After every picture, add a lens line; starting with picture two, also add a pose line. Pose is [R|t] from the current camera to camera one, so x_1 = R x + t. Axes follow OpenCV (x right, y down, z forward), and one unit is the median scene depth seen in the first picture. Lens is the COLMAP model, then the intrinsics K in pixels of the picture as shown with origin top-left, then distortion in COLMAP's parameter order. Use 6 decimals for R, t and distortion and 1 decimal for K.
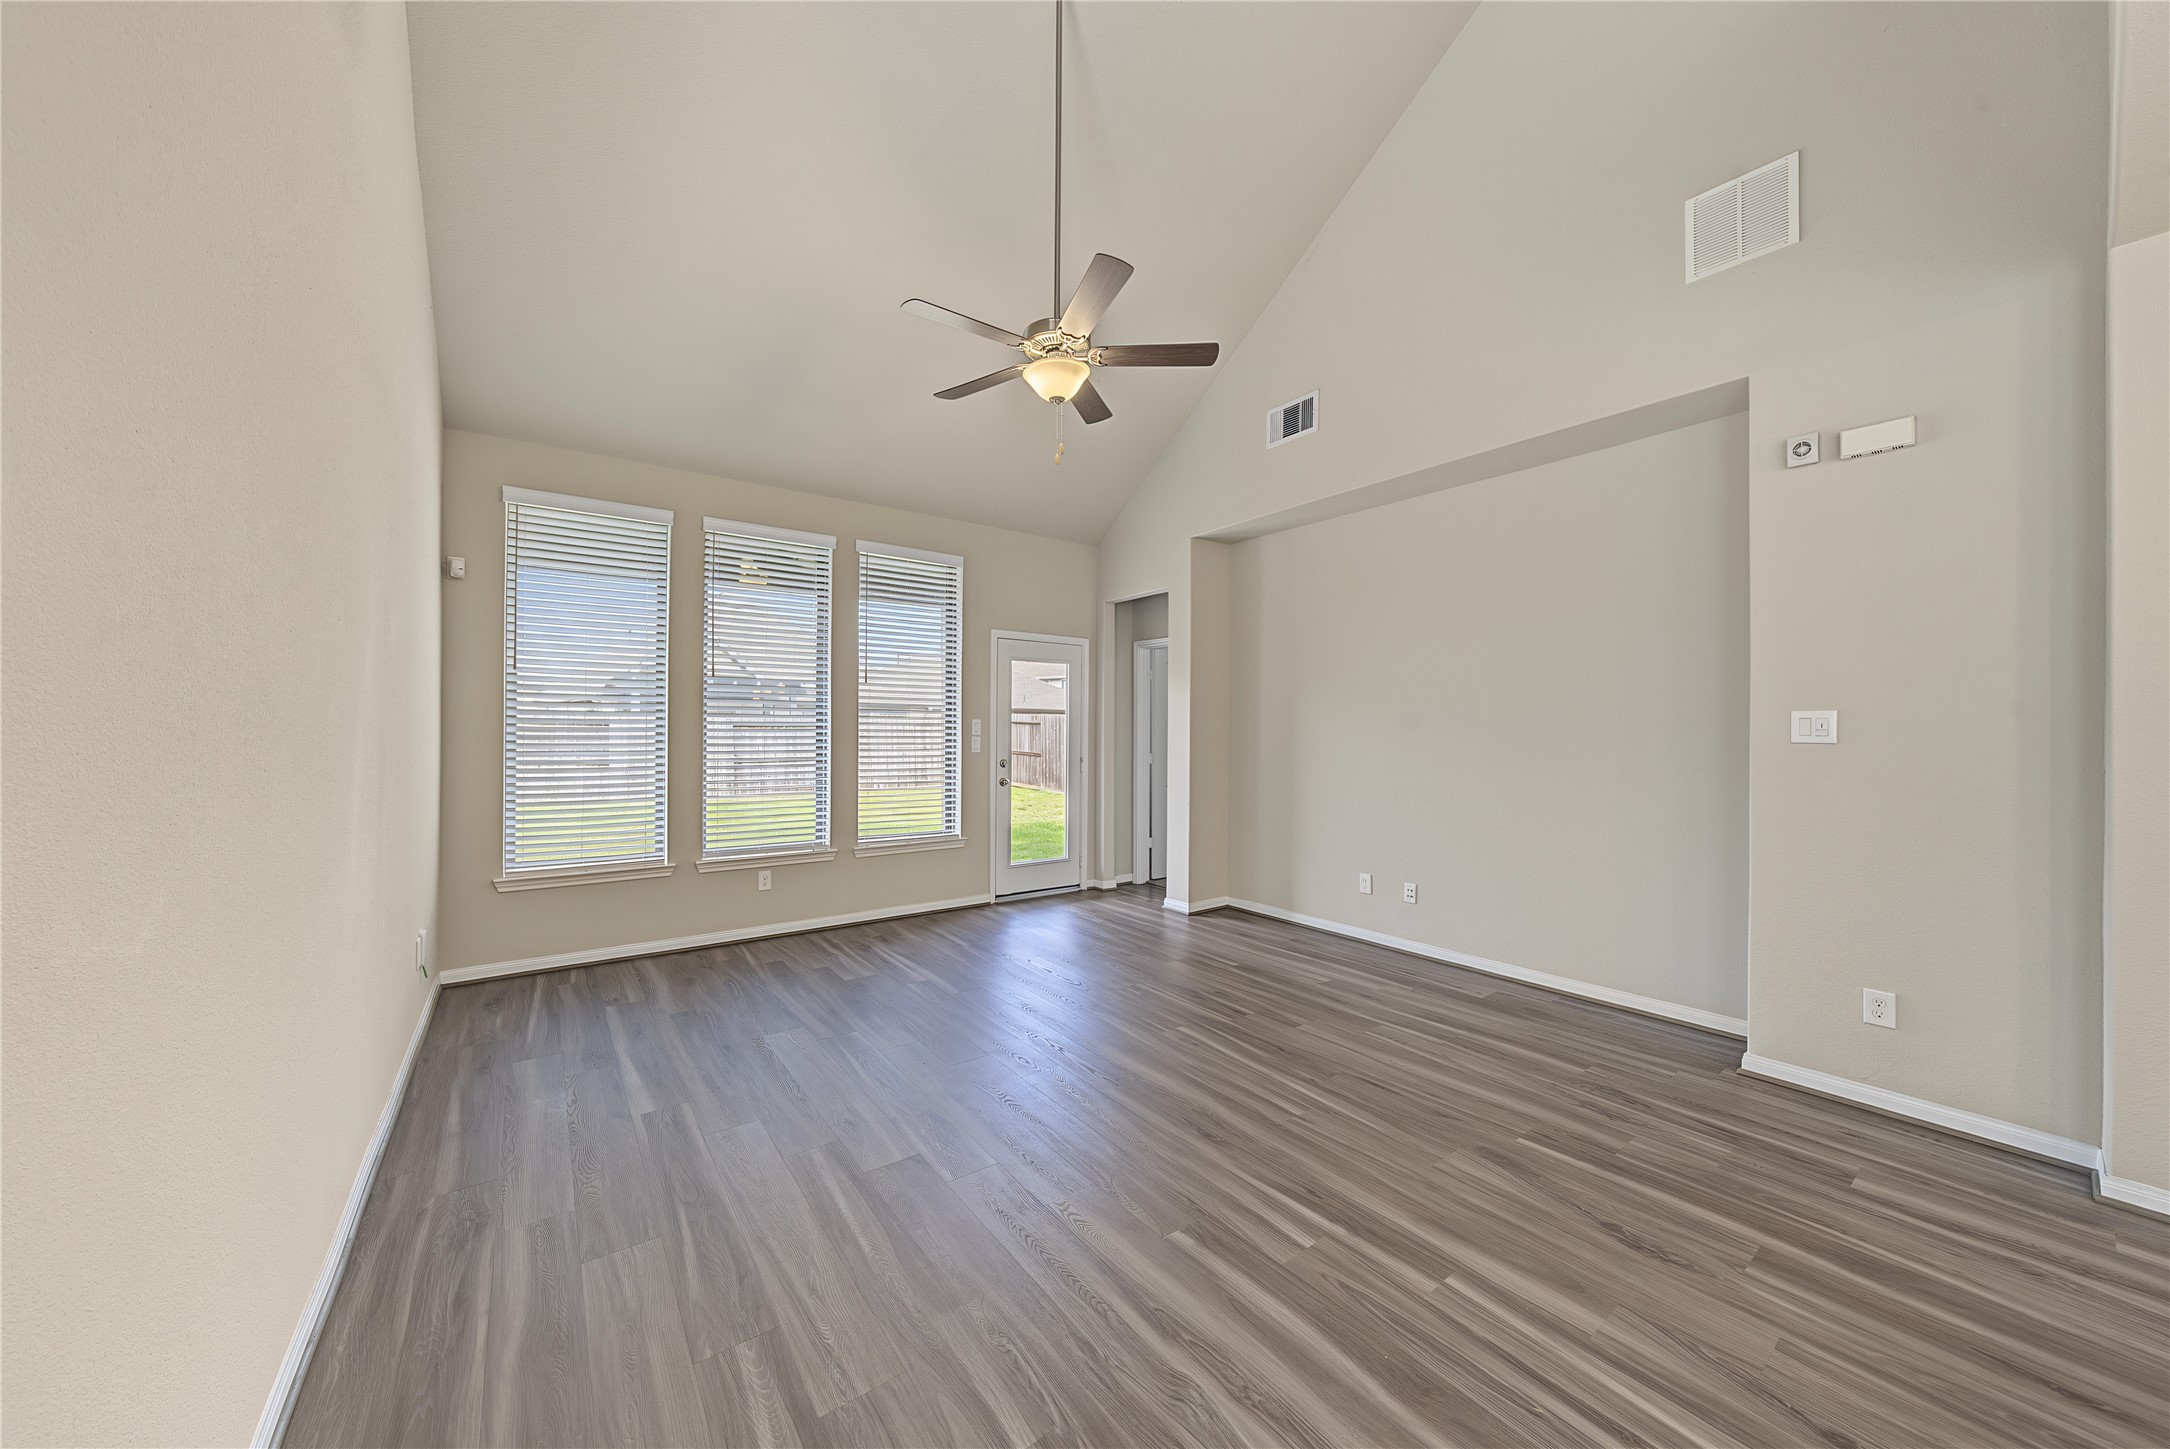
lens RADIAL K [[750.6, 0, 1085.8], [0, 750.6, 726.0], [0, 0, 1]] dist [-0.007496, 0.001232]
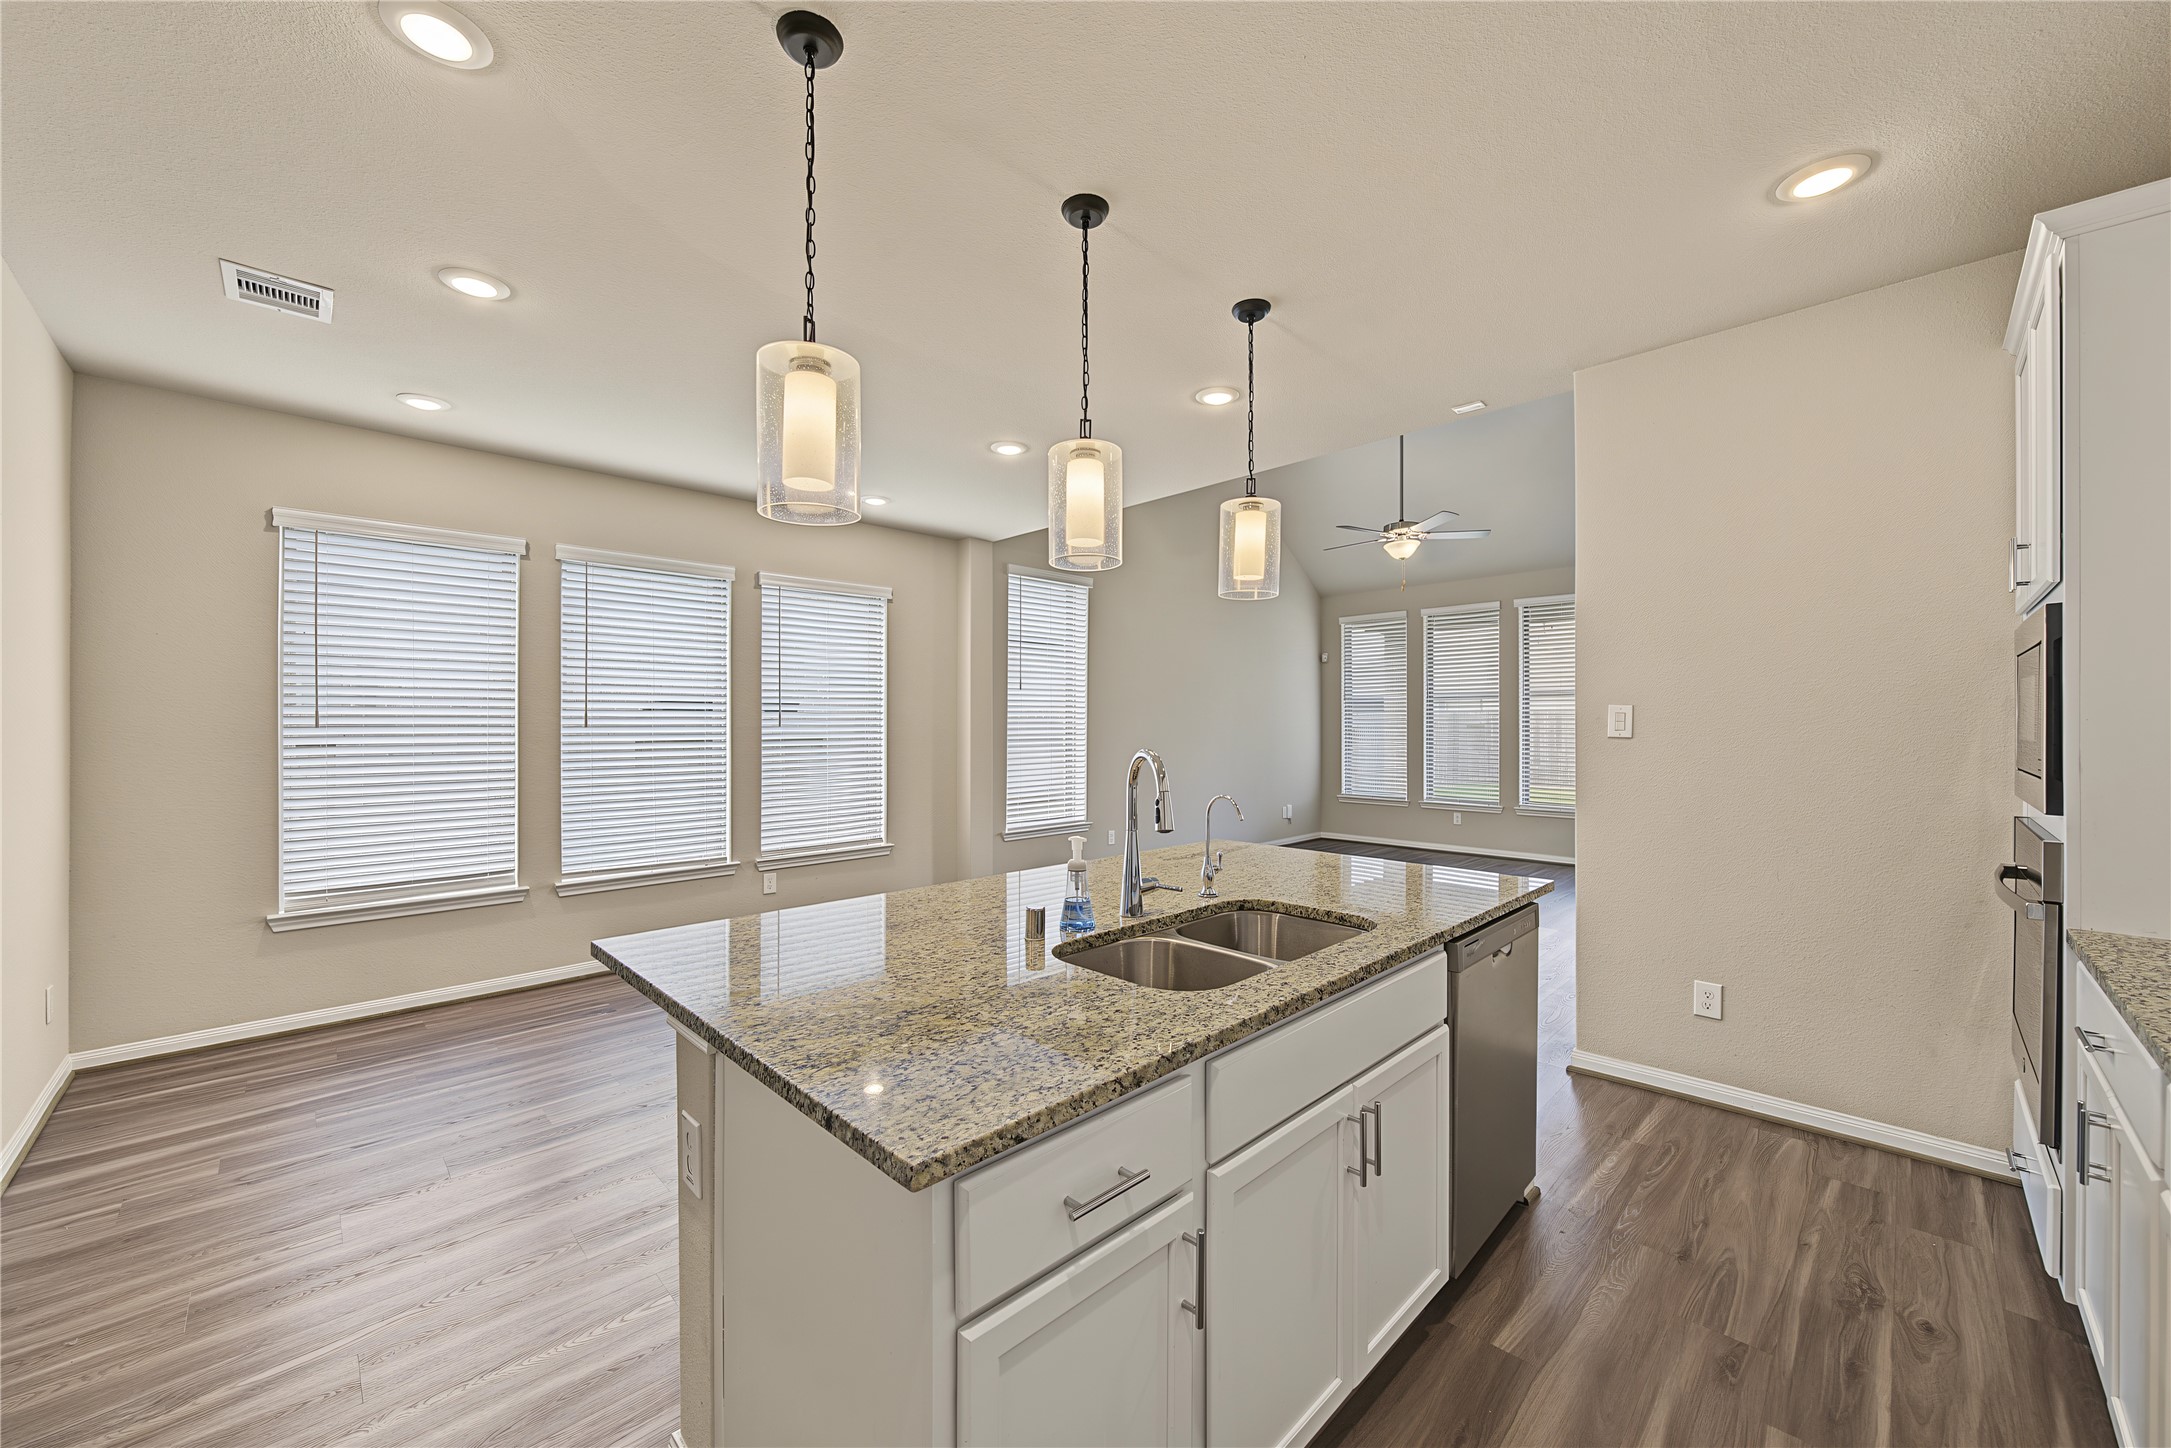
lens RADIAL K [[812.7, 0, 1075.7], [0, 812.7, 728.2], [0, 0, 1]] dist [-0.006040, 0.000754]
pose [[0.134502, -0.000687, -0.990913, 1.471687], [0.003077, 0.999995, -0.000276, 0.002797], [0.990908, -0.003012, 0.134504, -0.098432]]
